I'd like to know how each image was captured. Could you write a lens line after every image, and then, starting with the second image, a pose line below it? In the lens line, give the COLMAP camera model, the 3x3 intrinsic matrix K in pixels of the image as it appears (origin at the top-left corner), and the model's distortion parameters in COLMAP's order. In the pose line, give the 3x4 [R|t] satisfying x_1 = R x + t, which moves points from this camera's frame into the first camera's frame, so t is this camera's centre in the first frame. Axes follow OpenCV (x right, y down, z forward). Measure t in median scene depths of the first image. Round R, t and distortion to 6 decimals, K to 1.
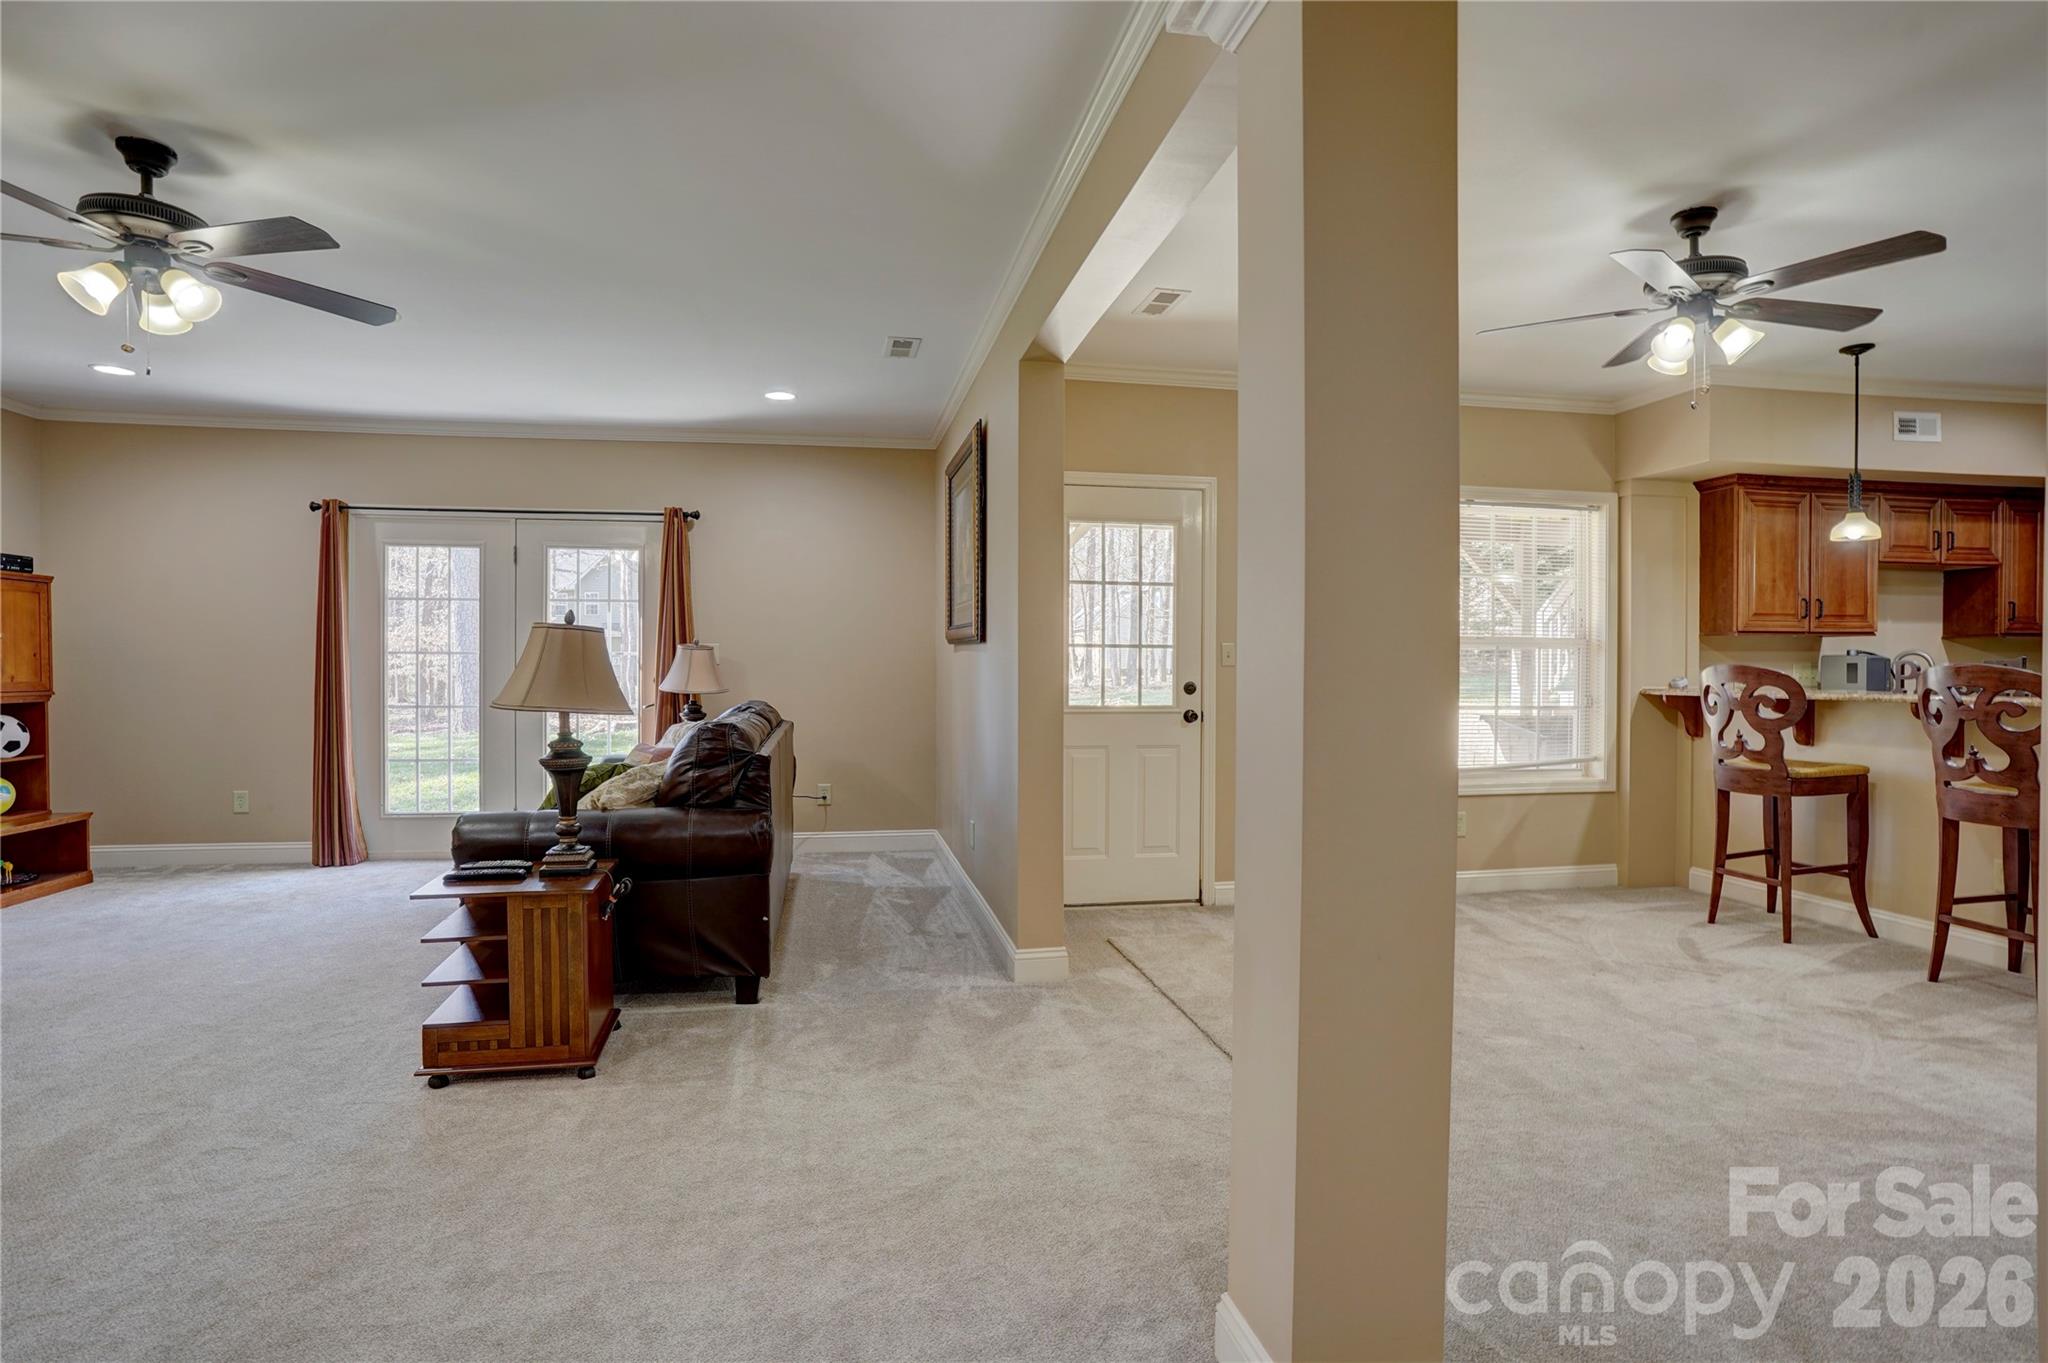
lens RADIAL K [[1077.1, 0, 1023.0], [0, 1077.1, 678.6], [0, 0, 1]] dist [-0.071787, 0.040178]
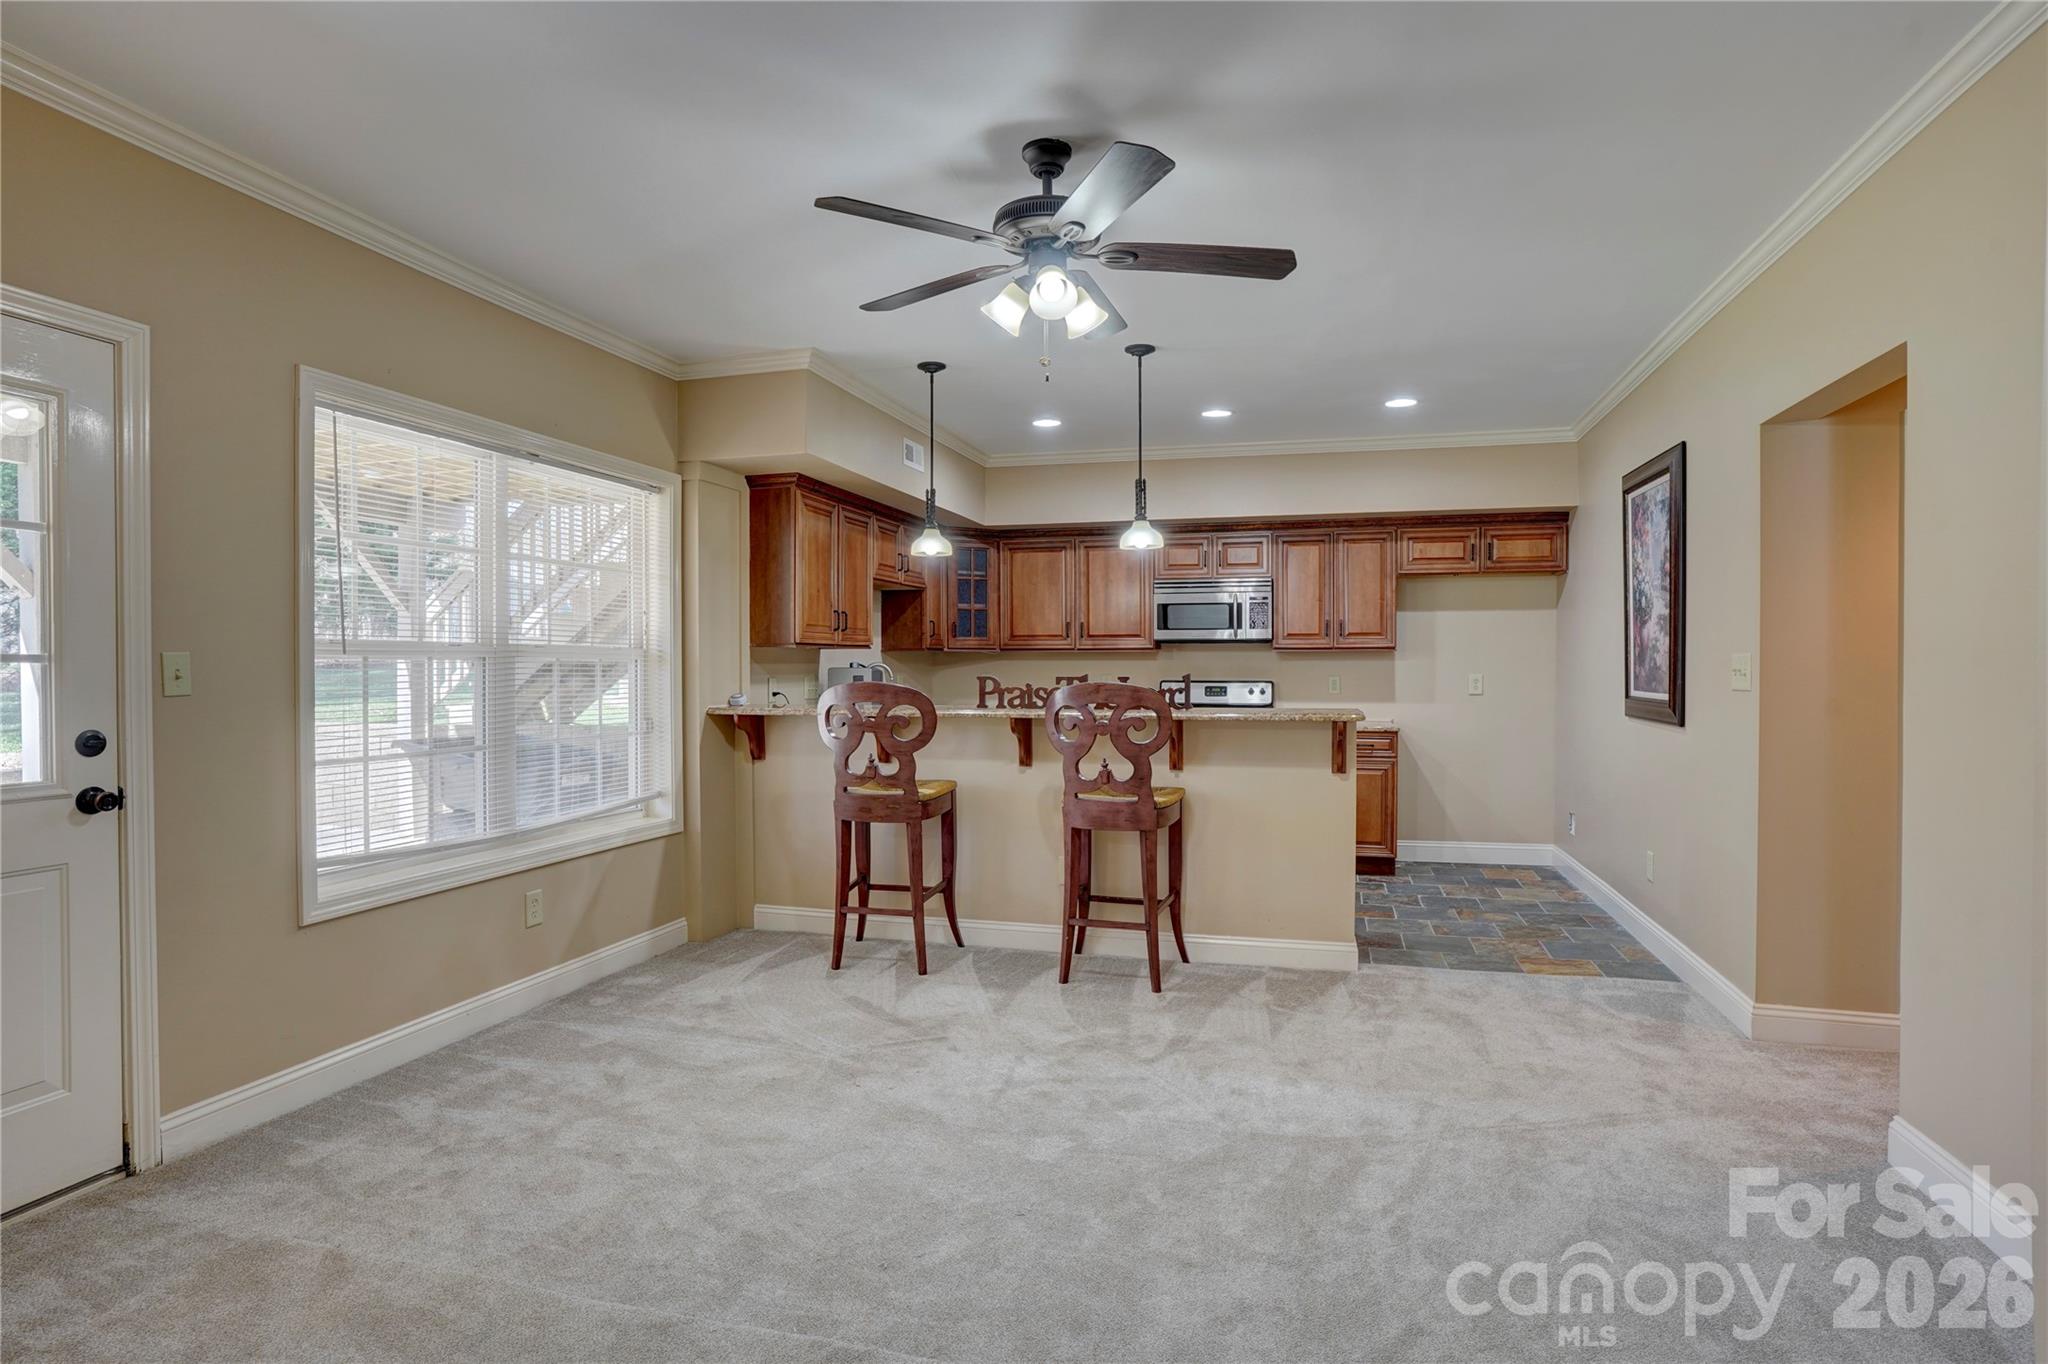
lens RADIAL K [[1077.1, 0, 1028.7], [0, 1077.1, 682.1], [0, 0, 1]] dist [-0.071787, 0.040178]
pose [[0.446359, -0.015149, 0.894726, -0.076157], [0.012212, 0.999867, 0.010837, -0.018380], [-0.894771, 0.006089, 0.446485, 0.391234]]
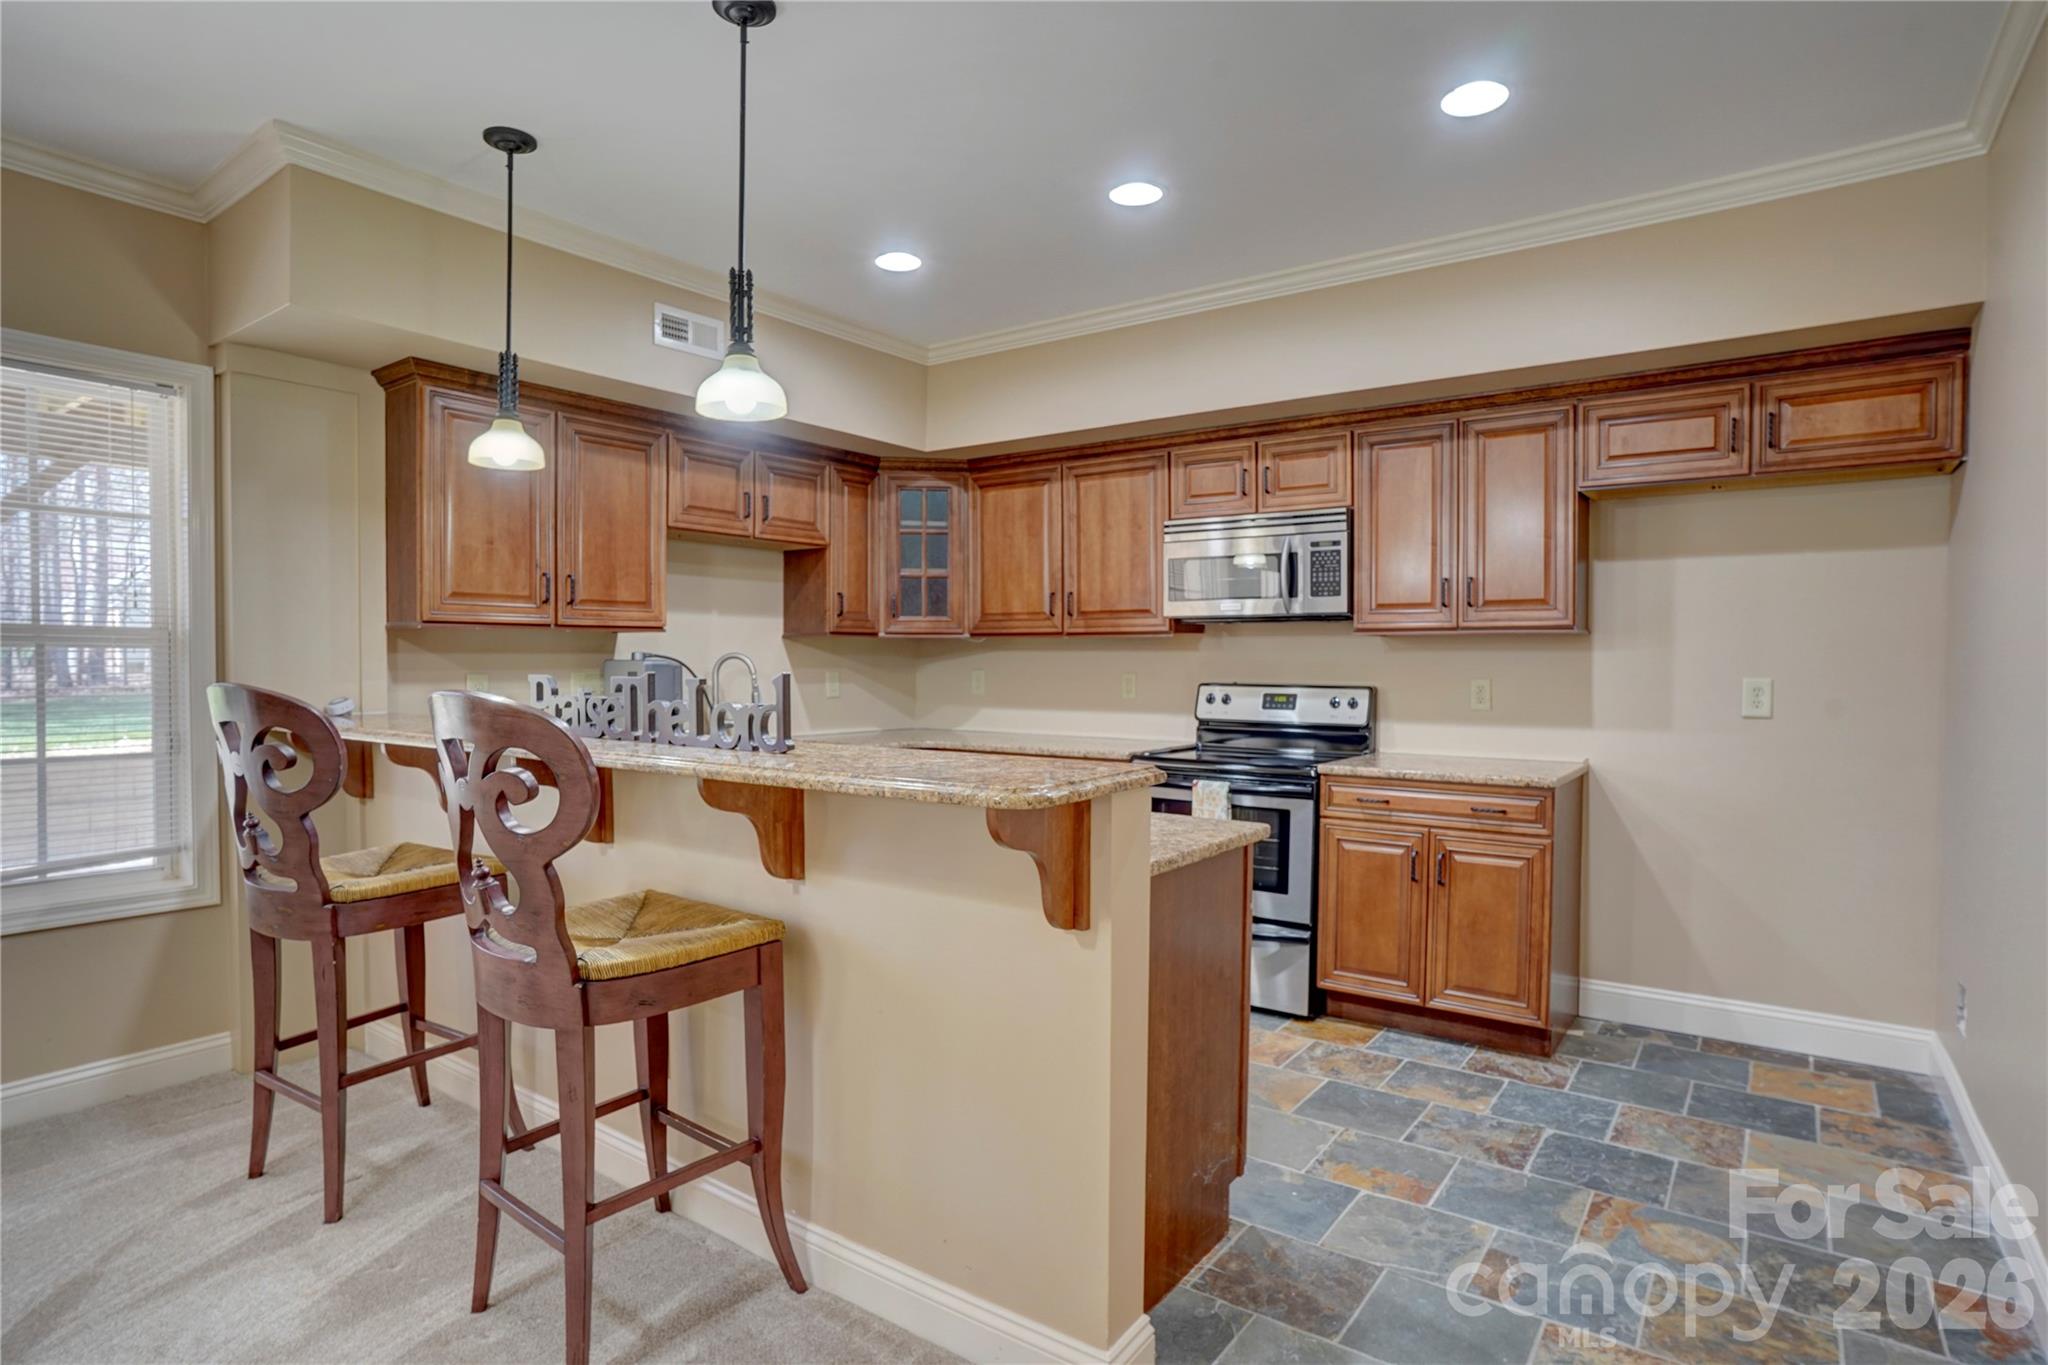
lens RADIAL K [[1077.1, 0, 1028.9], [0, 1077.1, 690.1], [0, 0, 1]] dist [-0.071787, 0.040178]
pose [[0.730824, -0.017717, 0.682336, 0.518608], [0.005514, 0.999784, 0.020053, -0.015732], [-0.682543, -0.010893, 0.730764, 0.316777]]
